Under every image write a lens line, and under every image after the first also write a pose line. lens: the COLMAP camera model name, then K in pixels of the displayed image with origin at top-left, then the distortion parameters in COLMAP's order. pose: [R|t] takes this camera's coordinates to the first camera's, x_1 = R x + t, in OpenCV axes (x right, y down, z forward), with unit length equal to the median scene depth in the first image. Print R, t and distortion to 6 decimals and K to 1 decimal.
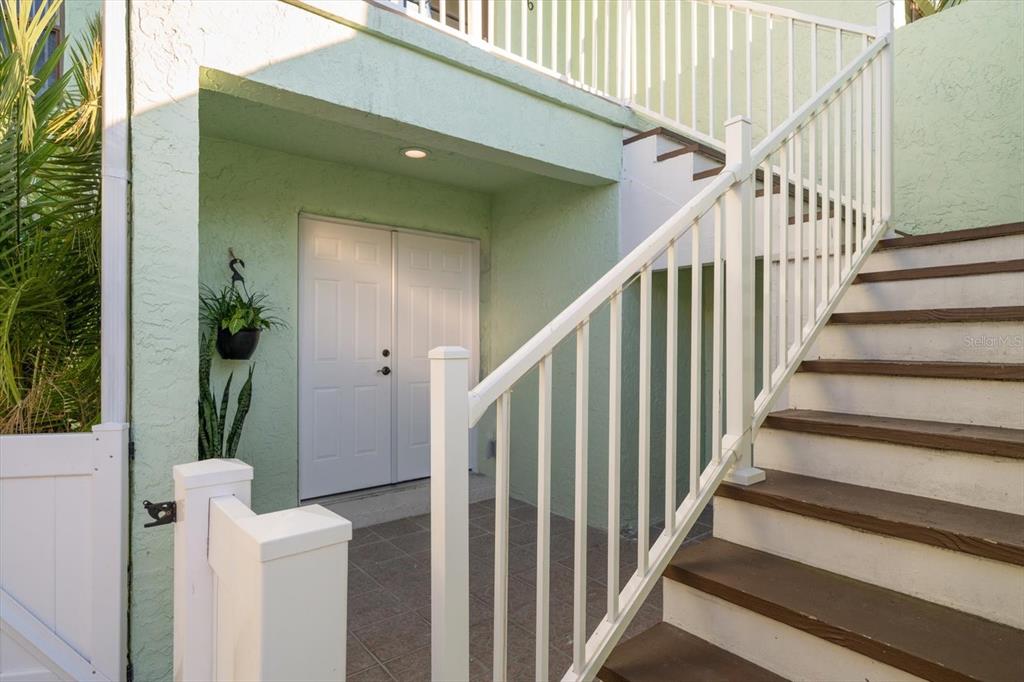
lens RADIAL K [[538.9, 0, 512.0], [0, 538.9, 341.0], [0, 0, 1]] dist [0.001162, 0.000095]
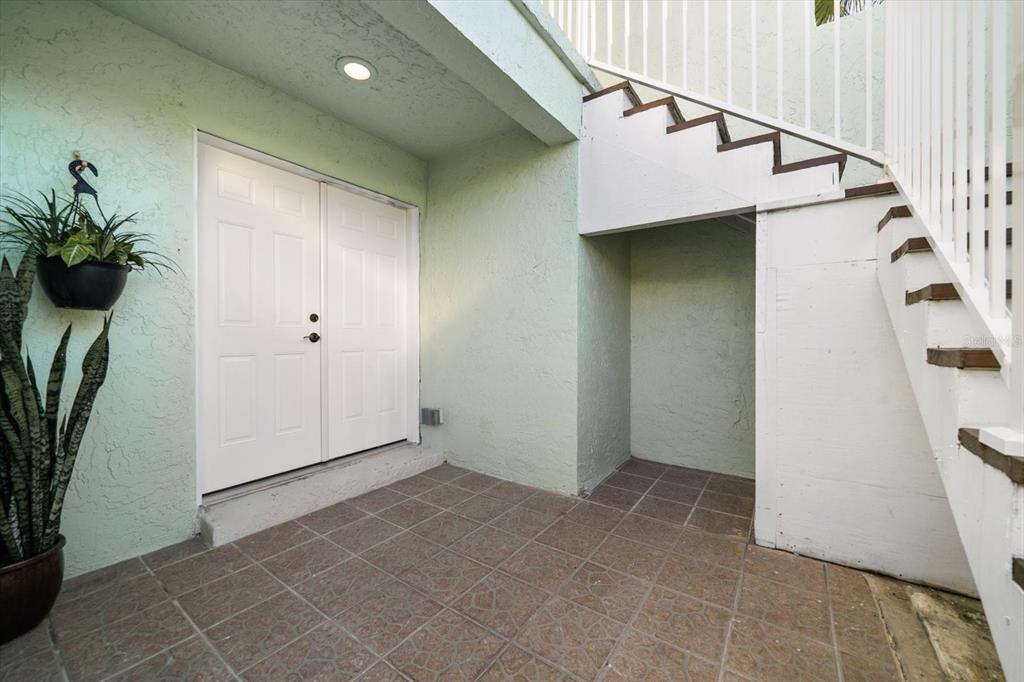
lens RADIAL K [[392.8, 0, 512.0], [0, 392.8, 341.0], [0, 0, 1]] dist [-0.000843, -0.000070]
pose [[0.962325, -0.003223, 0.271884, -0.115945], [-0.001467, 0.999854, 0.017045, 0.060237], [-0.271899, -0.016801, 0.962179, 0.346128]]
